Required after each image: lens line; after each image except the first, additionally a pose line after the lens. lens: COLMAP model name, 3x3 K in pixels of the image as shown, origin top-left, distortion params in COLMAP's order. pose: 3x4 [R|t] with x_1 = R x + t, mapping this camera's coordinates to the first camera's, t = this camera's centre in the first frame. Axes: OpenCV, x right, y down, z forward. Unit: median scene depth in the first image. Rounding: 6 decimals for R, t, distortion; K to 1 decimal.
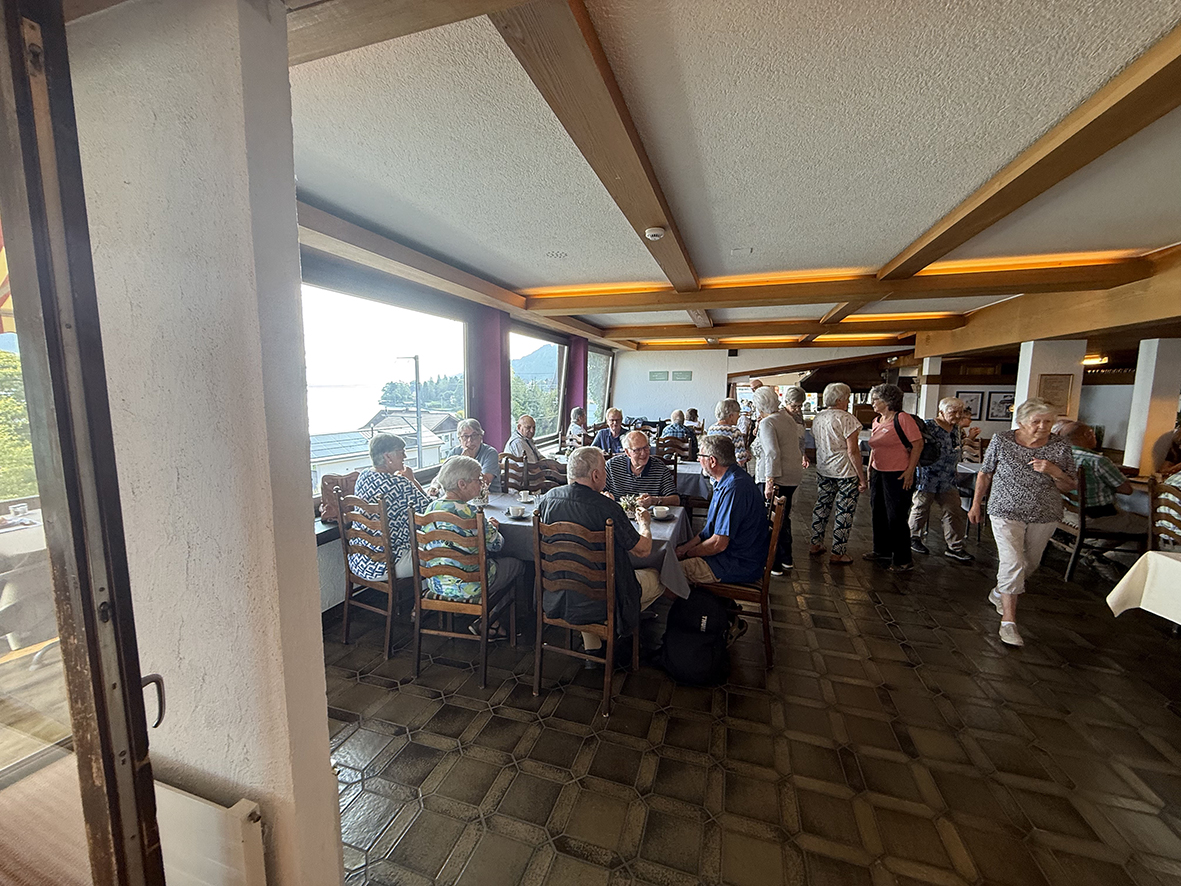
lens RADIAL K [[469.4, 0, 590.5], [0, 469.4, 443.0], [0, 0, 1]] dist [0.001313, -0.000149]
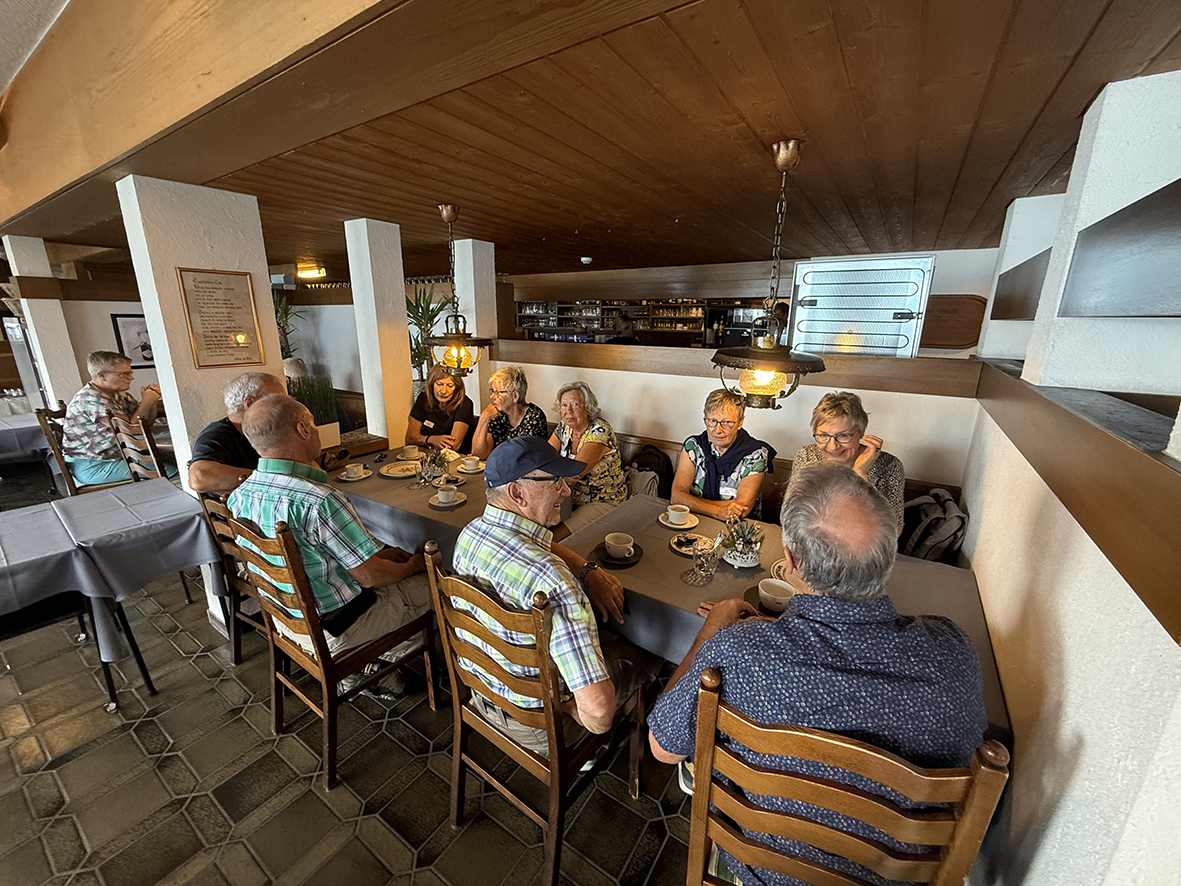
lens RADIAL K [[469.4, 0, 590.5], [0, 469.4, 443.0], [0, 0, 1]] dist [0.001313, -0.000149]
pose [[0.271860, -0.247820, 0.929880, 0.560683], [0.098752, 0.968356, 0.229203, -0.048469], [-0.957257, 0.029516, 0.287730, 0.477369]]
